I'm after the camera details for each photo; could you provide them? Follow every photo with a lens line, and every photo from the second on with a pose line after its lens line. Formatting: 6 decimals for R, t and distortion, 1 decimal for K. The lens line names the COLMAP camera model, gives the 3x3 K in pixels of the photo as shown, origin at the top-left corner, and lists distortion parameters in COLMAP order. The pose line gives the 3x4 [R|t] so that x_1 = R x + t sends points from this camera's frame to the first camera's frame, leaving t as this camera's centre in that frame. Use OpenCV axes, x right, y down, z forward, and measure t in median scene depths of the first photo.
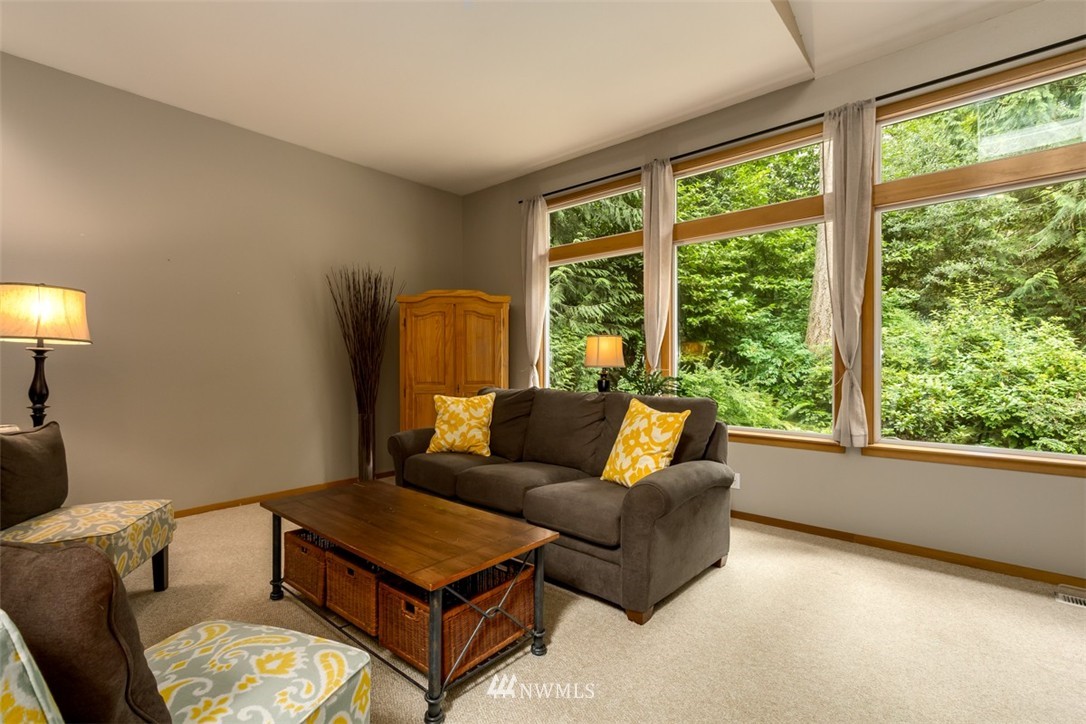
lens RADIAL K [[503.0, 0, 546.4], [0, 503.0, 365.0], [0, 0, 1]] dist [-0.000058, 0.000538]
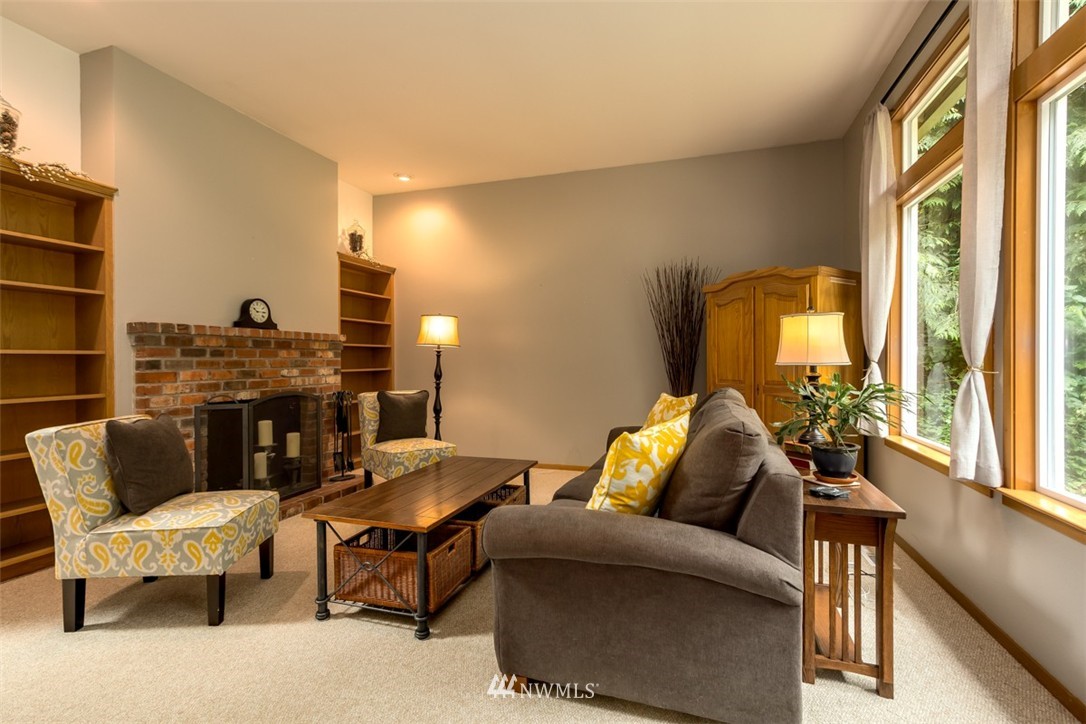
lens RADIAL K [[503.0, 0, 546.4], [0, 503.0, 365.0], [0, 0, 1]] dist [-0.000058, 0.000538]
pose [[0.385872, 0.015015, -0.922430, 0.456869], [-0.002853, 0.999882, 0.015083, -0.004144], [0.922548, -0.003188, 0.385869, 0.368195]]
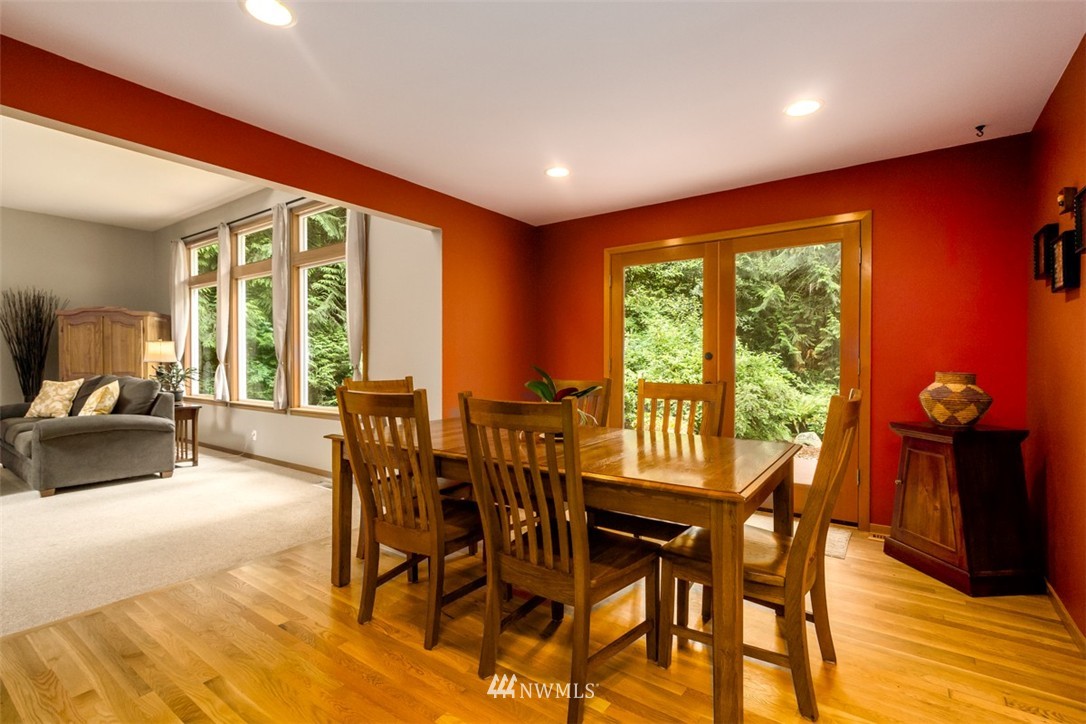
lens RADIAL K [[503.0, 0, 546.4], [0, 503.0, 365.0], [0, 0, 1]] dist [-0.000058, 0.000538]
pose [[0.995718, 0.005697, 0.092271, 0.923894], [-0.006439, 0.999949, 0.007744, -0.005612], [-0.092223, -0.008305, 0.995704, -0.509417]]
